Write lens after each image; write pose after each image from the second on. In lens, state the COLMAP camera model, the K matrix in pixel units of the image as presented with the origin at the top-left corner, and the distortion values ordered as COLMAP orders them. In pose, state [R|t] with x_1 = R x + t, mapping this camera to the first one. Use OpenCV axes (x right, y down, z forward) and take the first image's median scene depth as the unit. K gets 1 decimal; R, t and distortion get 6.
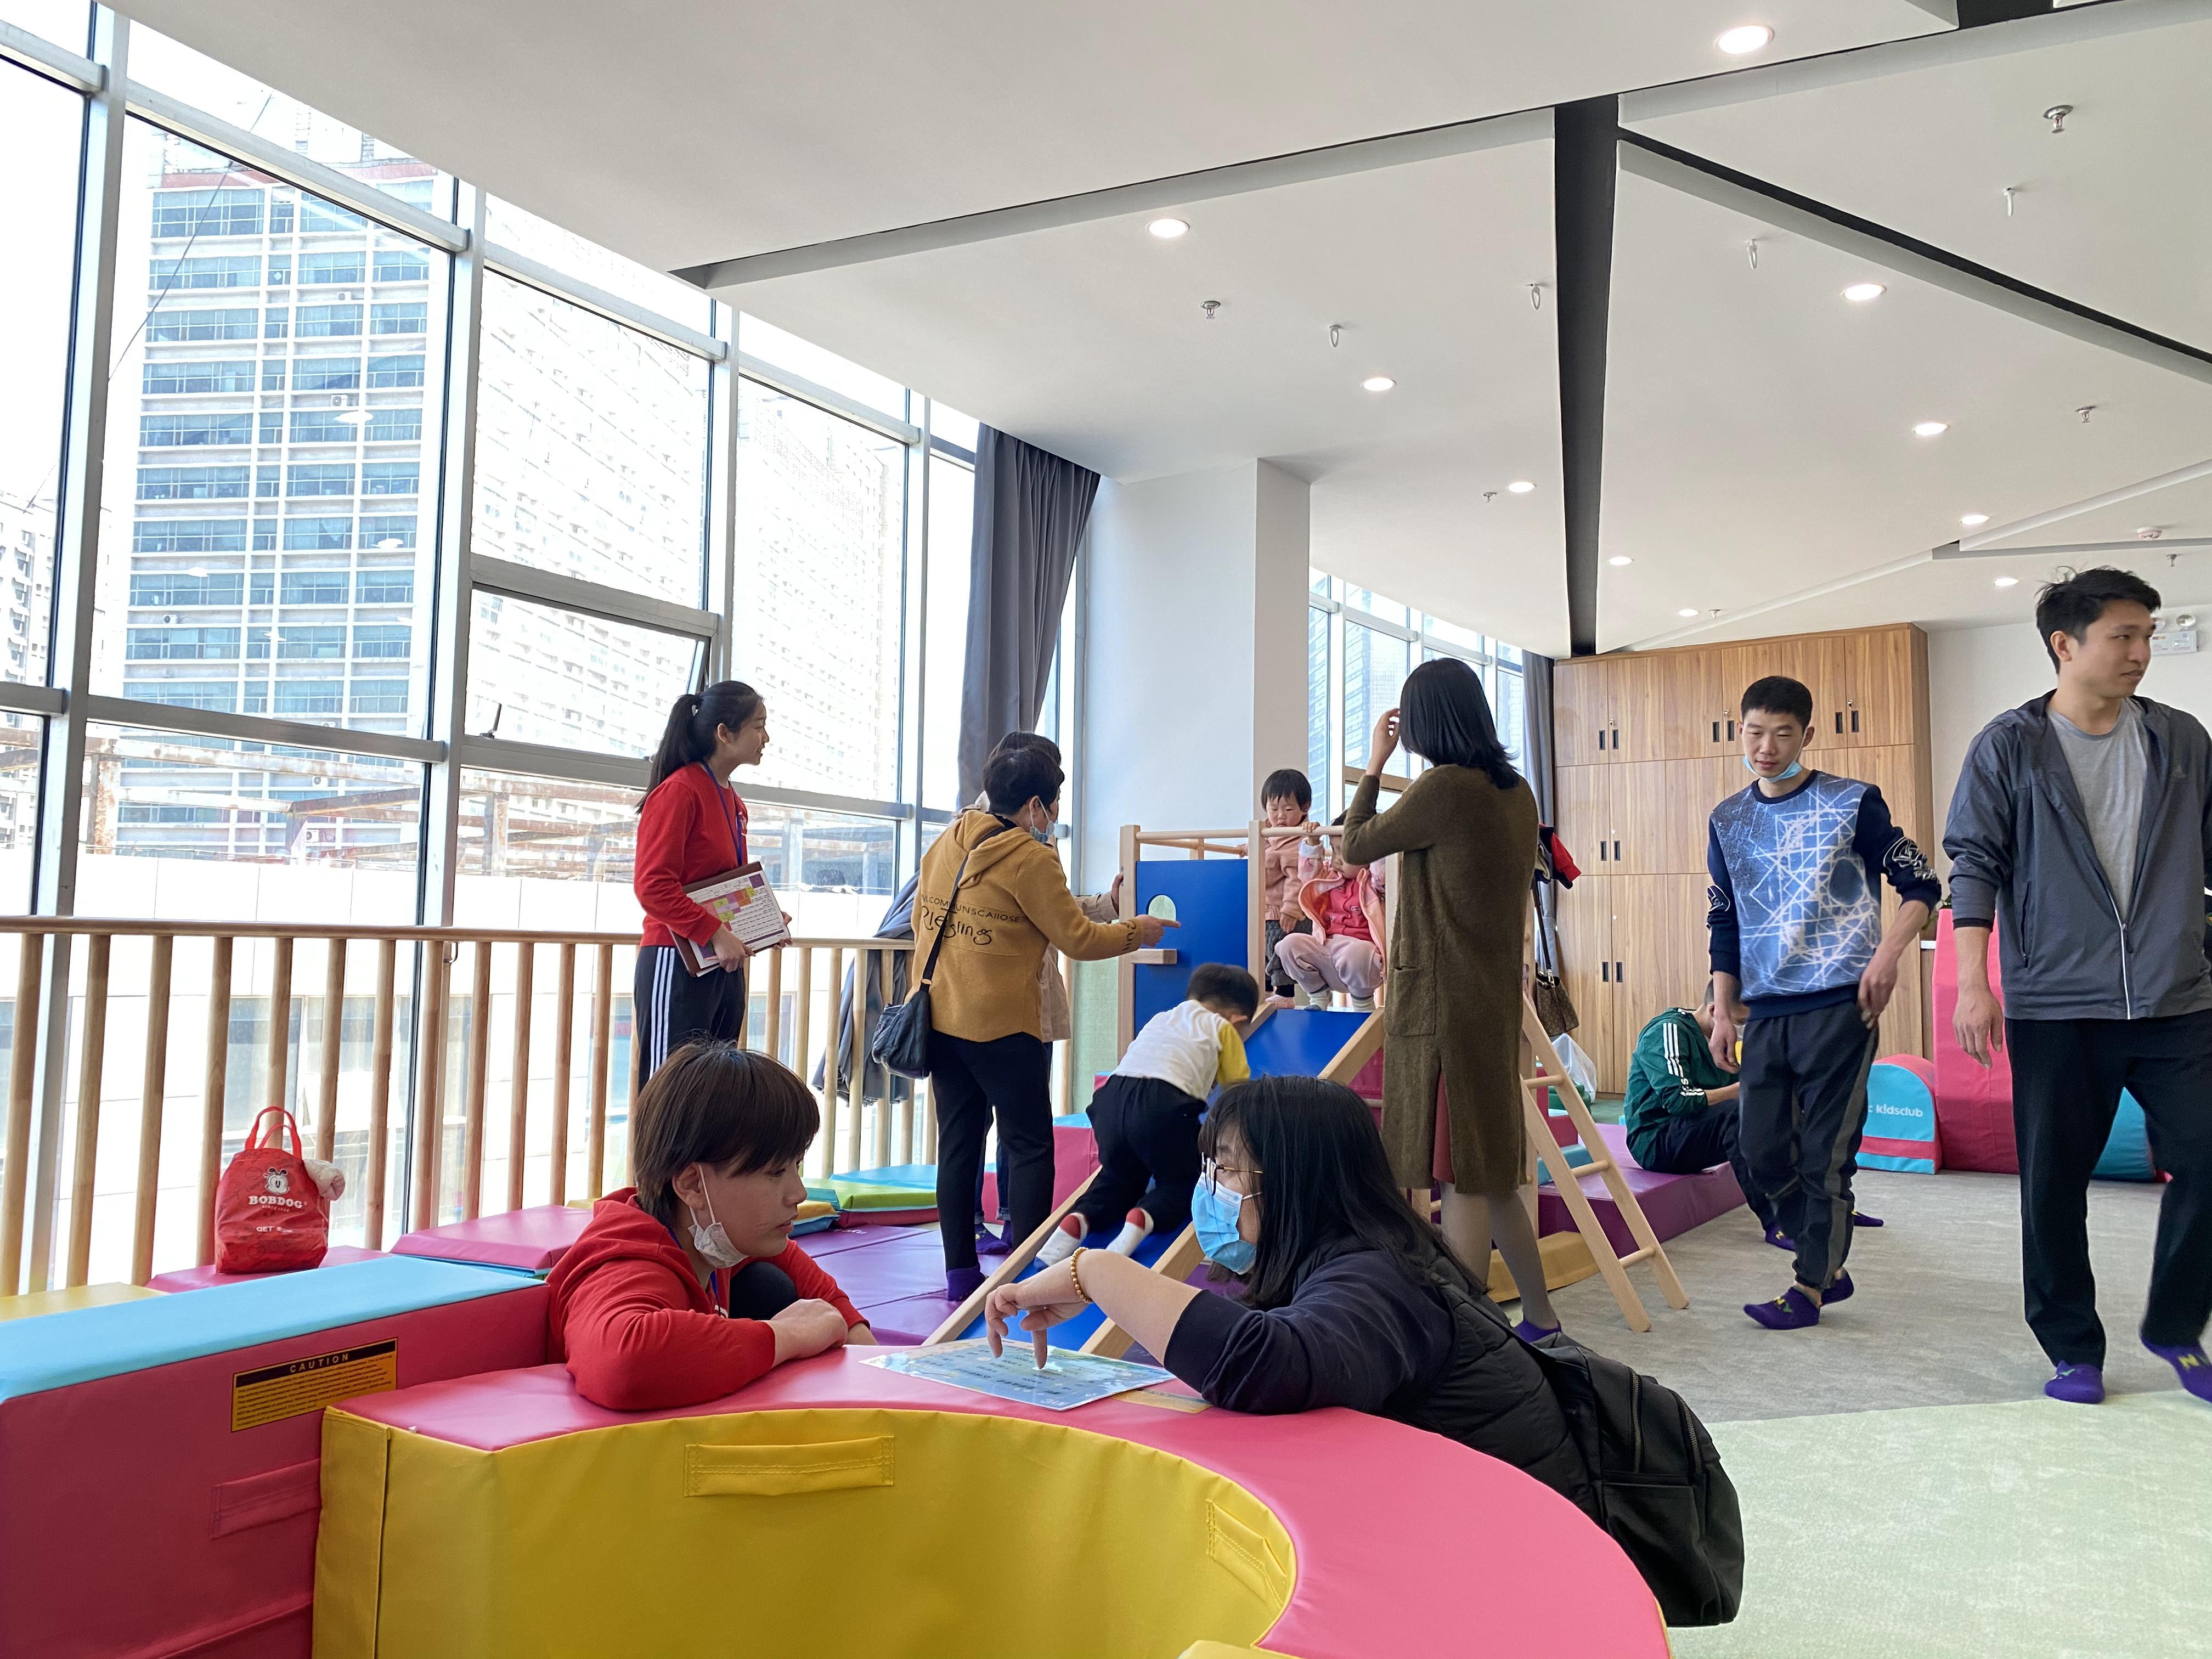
lens RADIAL K [[1687.3, 0, 1100.9], [0, 1687.3, 815.3], [0, 0, 1]] dist [0.039971, -0.047458]
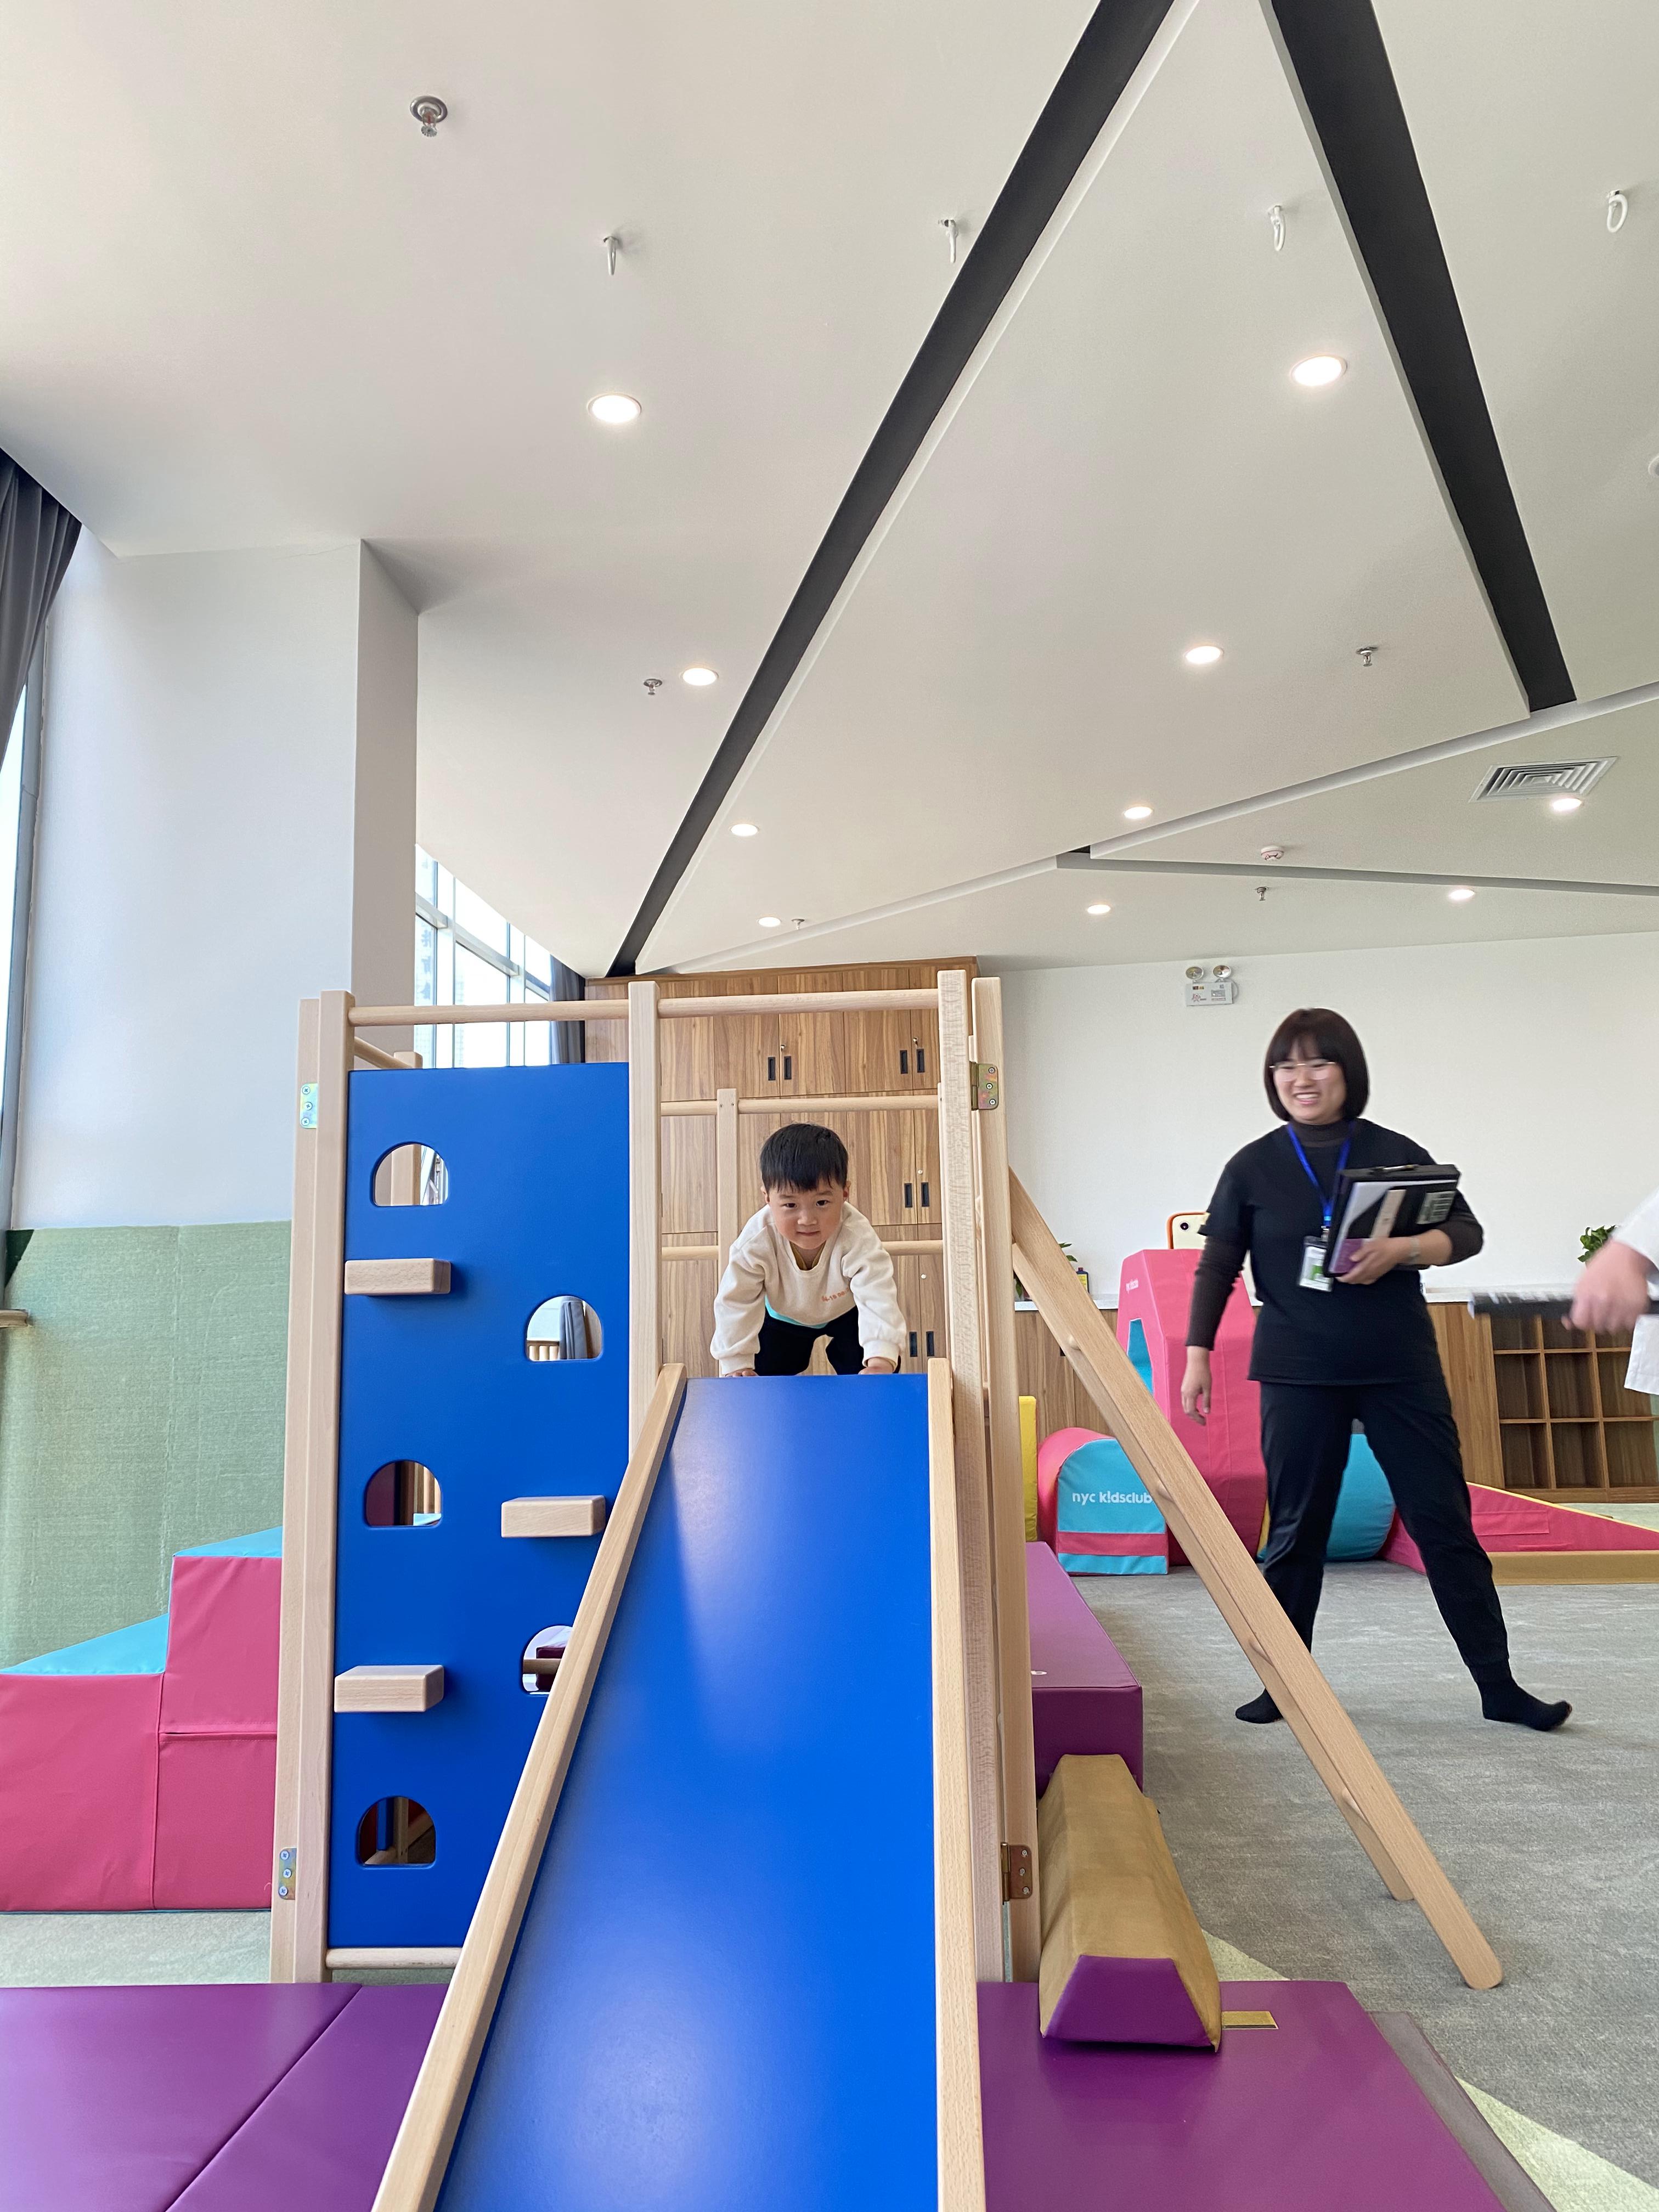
lens RADIAL K [[1687.3, 0, 825.7], [0, 1687.3, 1091.1], [0, 0, 1]] dist [0.039971, -0.047458]
pose [[0.865391, 0.045729, 0.499007, -0.065629], [-0.007208, 0.996860, -0.078853, 0.045490], [-0.501046, 0.064642, 0.863003, 0.363790]]
